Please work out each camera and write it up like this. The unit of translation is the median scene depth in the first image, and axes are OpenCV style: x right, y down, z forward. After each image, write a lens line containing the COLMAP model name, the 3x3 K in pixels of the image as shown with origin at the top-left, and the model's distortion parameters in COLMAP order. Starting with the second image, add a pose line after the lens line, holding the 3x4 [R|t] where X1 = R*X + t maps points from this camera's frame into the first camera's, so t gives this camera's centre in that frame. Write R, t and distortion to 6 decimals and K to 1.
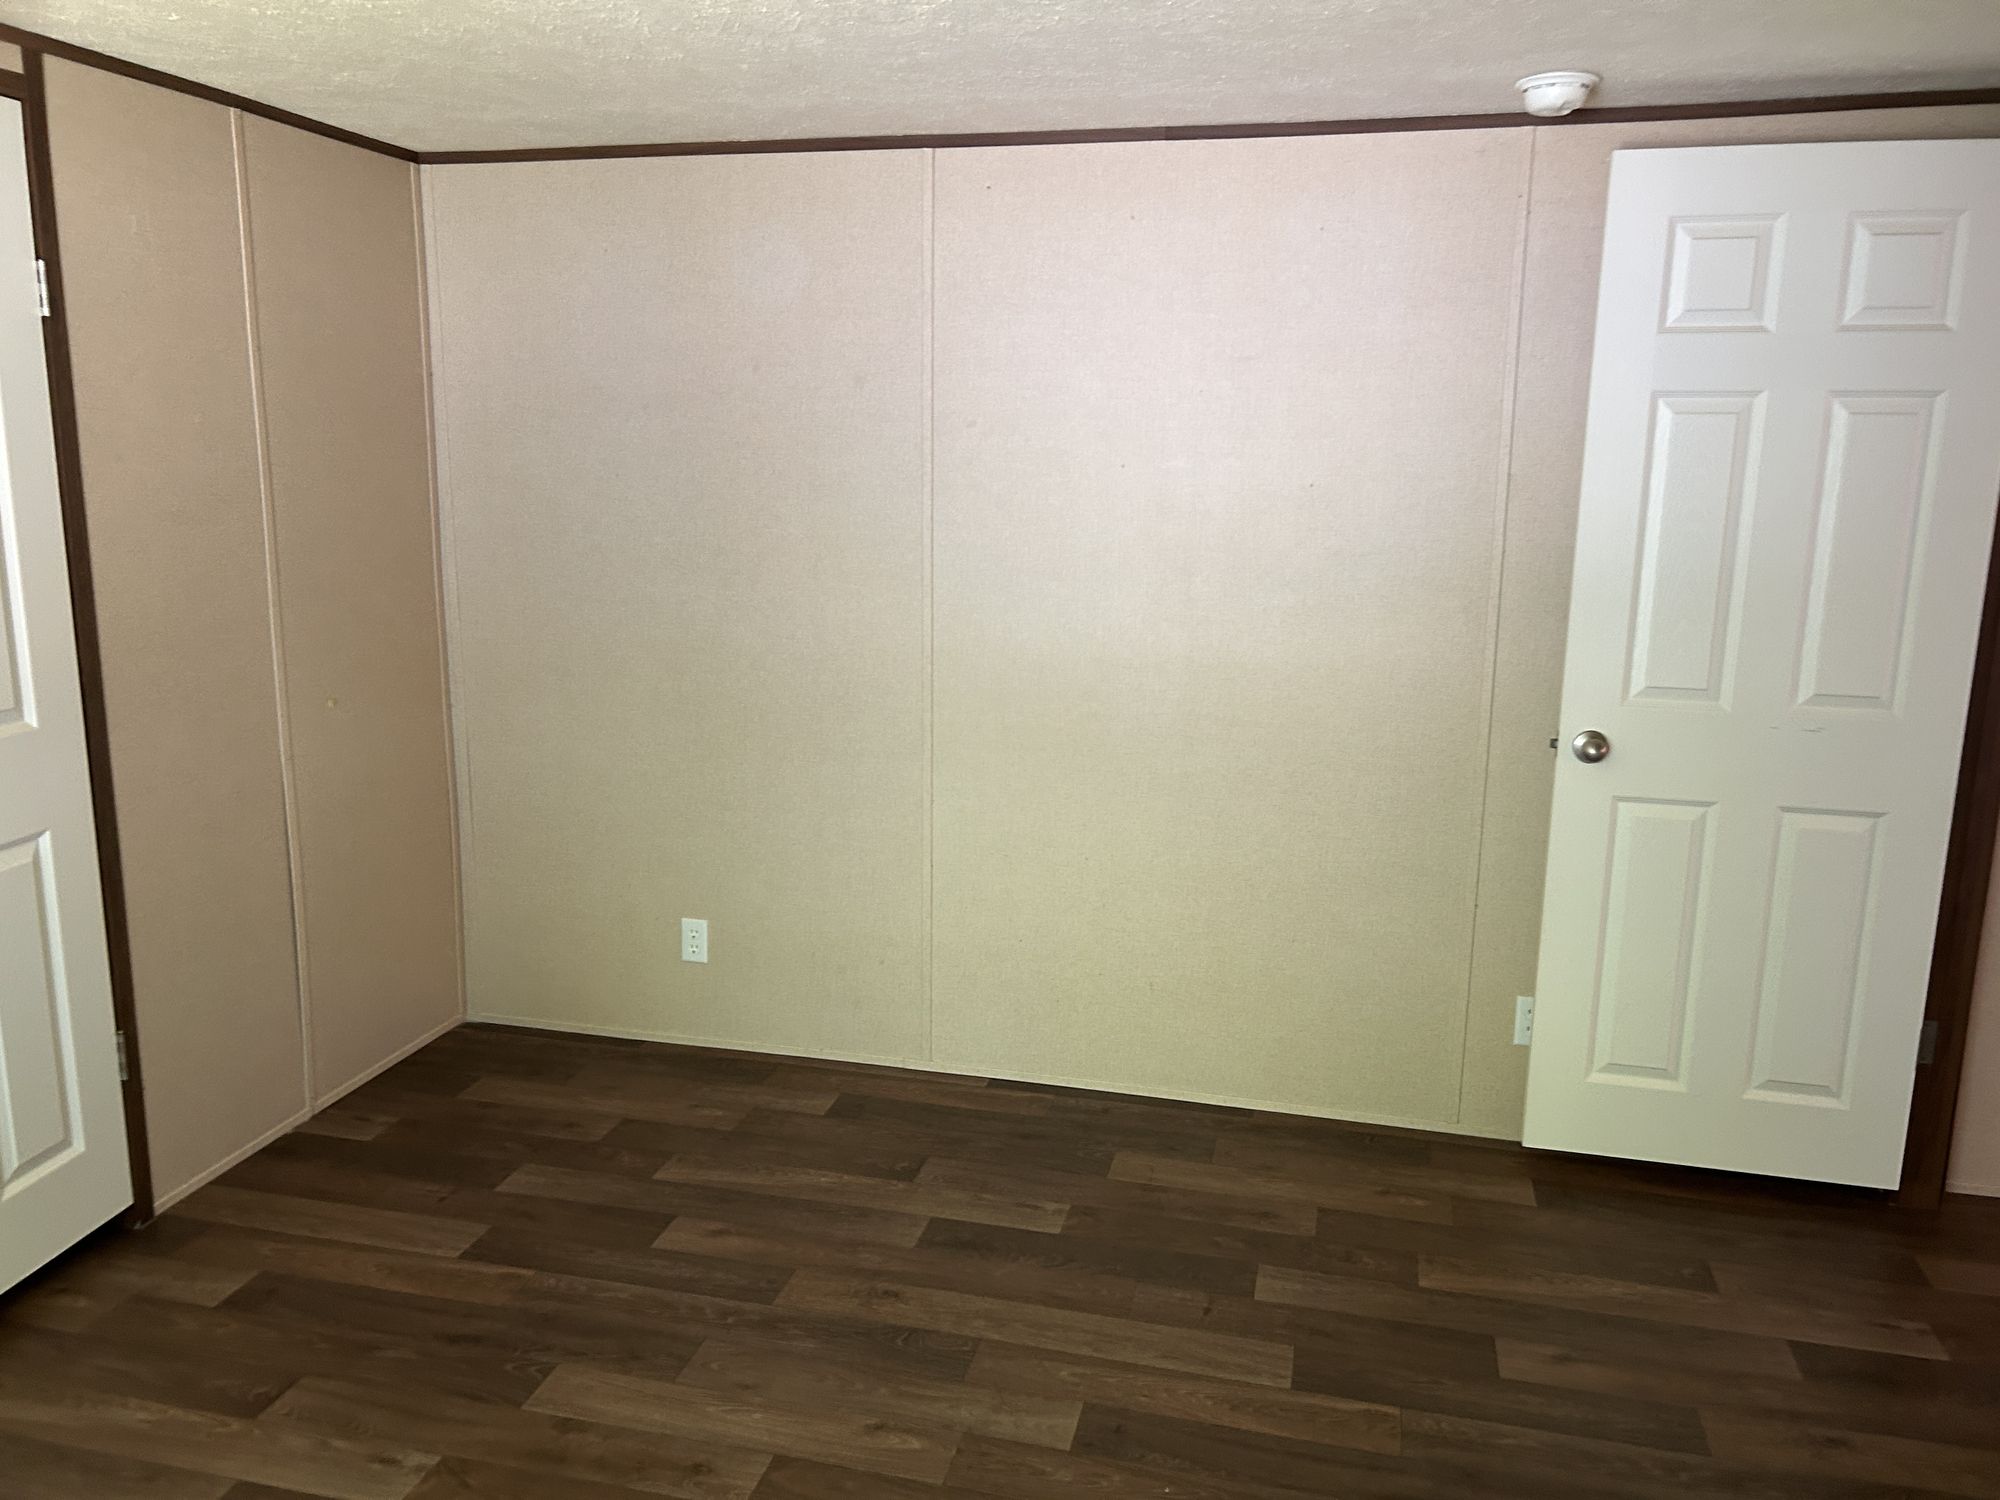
lens RADIAL K [[1506.4, 0, 988.1], [0, 1506.4, 747.8], [0, 0, 1]] dist [0.002438, -0.002449]
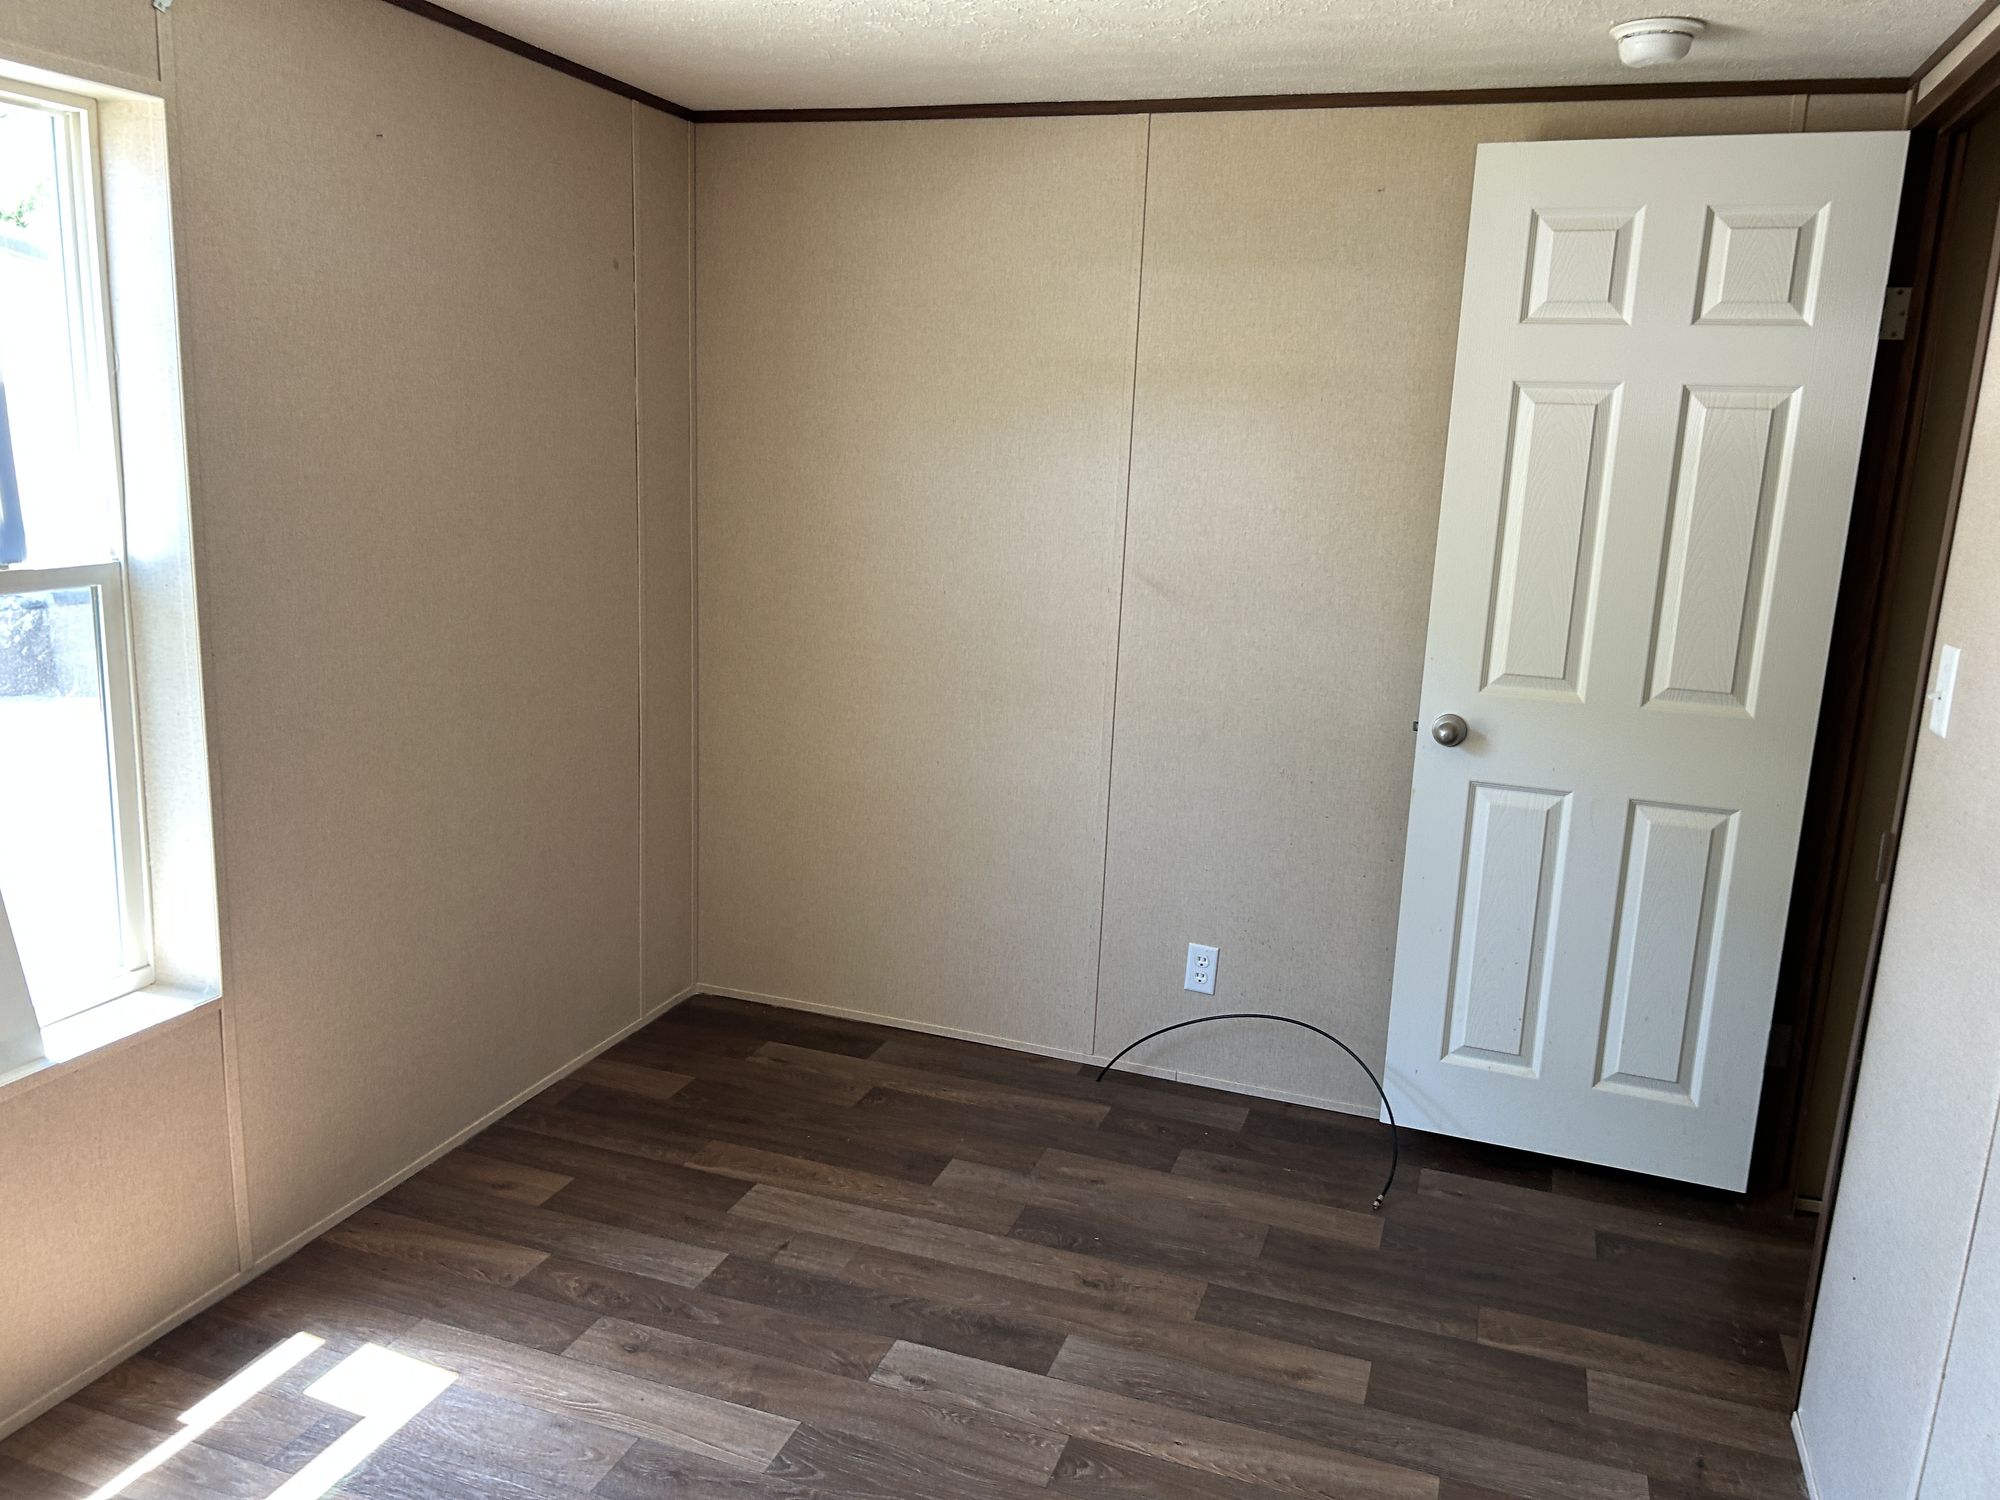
lens RADIAL K [[1506.4, 0, 999.6], [0, 1506.4, 746.6], [0, 0, 1]] dist [0.002438, -0.002449]
pose [[-0.994465, -0.070729, 0.077694, -0.057411], [-0.034230, 0.917236, 0.396872, -0.353383], [-0.099334, 0.392016, -0.914580, 1.785781]]
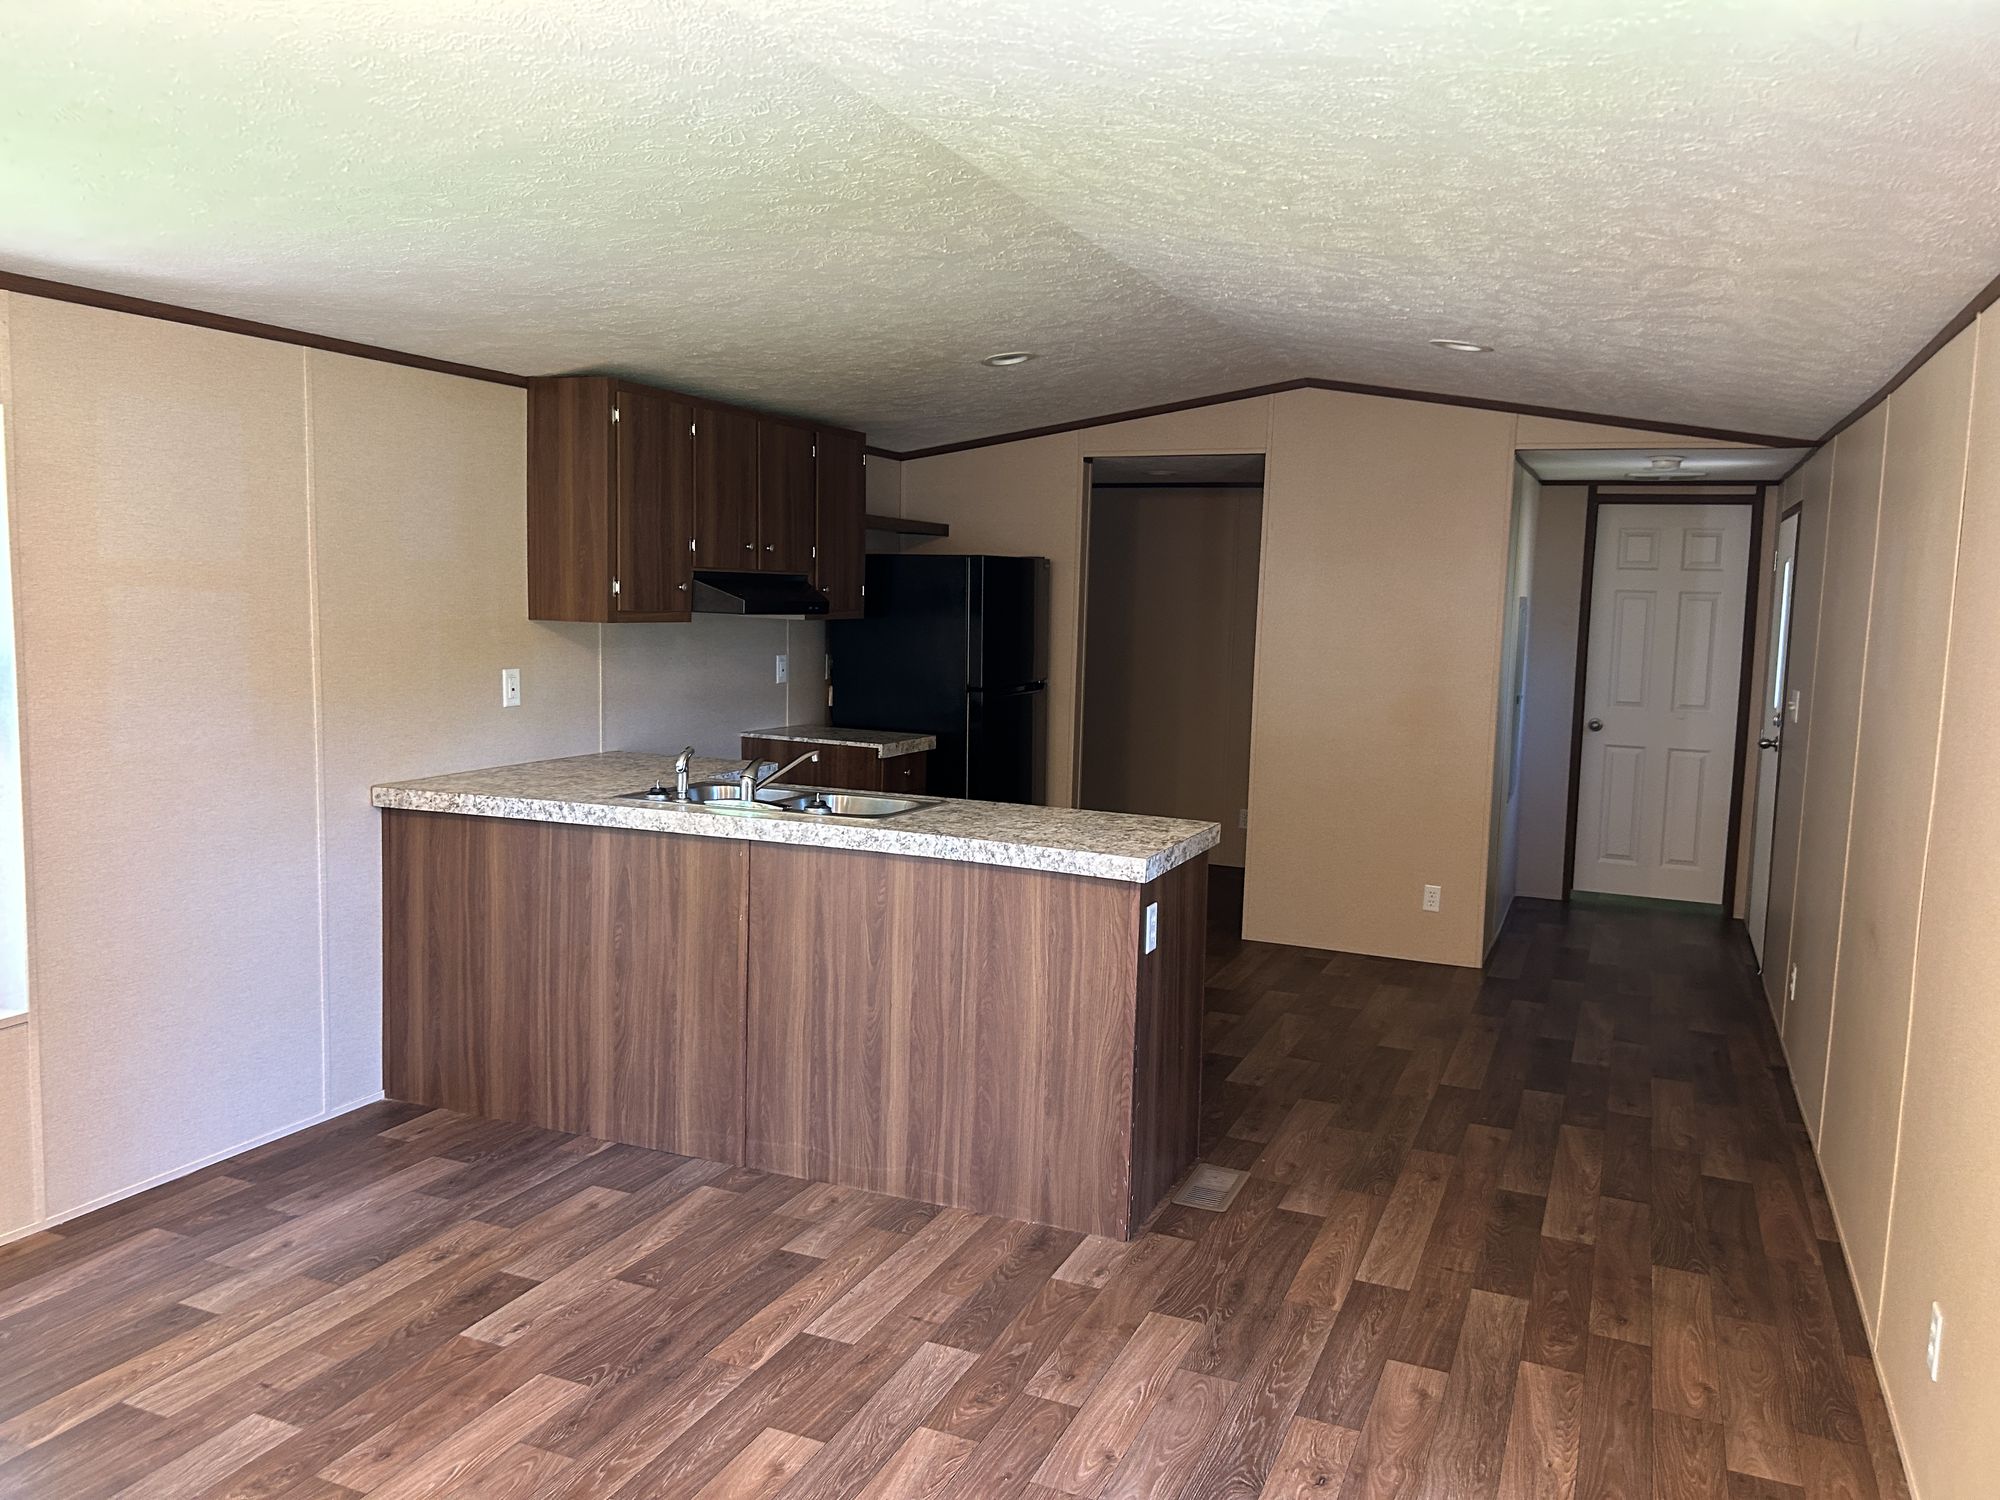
lens RADIAL K [[1506.4, 0, 989.5], [0, 1506.4, 751.6], [0, 0, 1]] dist [0.002438, -0.002449]
pose [[-0.159859, 0.087726, -0.983234, 1.064895], [-0.216498, 0.968677, 0.121627, -0.298911], [0.963106, 0.232312, -0.135860, 1.524678]]
